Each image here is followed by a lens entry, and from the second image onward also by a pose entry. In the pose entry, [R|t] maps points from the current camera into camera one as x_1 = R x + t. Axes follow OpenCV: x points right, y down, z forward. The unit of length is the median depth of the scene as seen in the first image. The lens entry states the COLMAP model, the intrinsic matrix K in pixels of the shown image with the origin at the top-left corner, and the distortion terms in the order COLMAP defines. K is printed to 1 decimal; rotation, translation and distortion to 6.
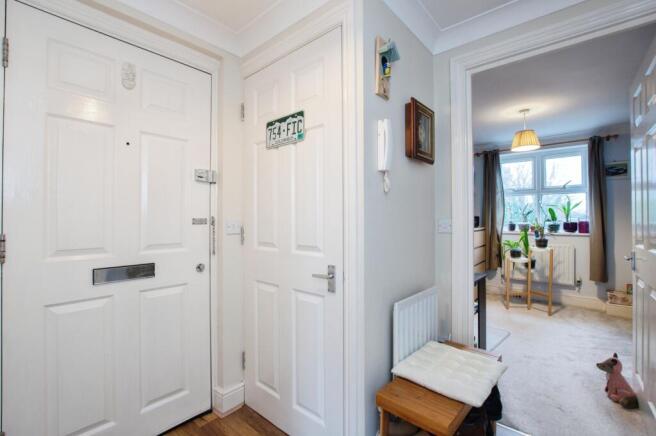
lens RADIAL K [[291.6, 0, 335.9], [0, 291.6, 216.7], [0, 0, 1]] dist [-0.035003, 0.005116]
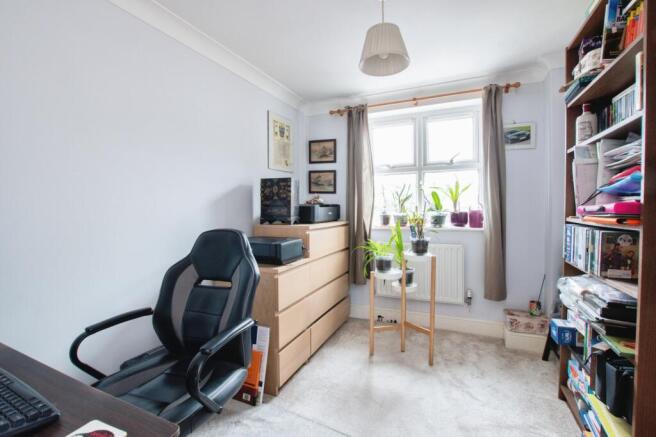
lens RADIAL K [[291.6, 0, 335.9], [0, 291.6, 217.2], [0, 0, 1]] dist [-0.035003, 0.005116]
pose [[0.954615, -0.017179, 0.297346, 0.328958], [0.008142, 0.999467, 0.031605, 0.007327], [-0.297731, -0.027749, 0.954247, 0.419738]]
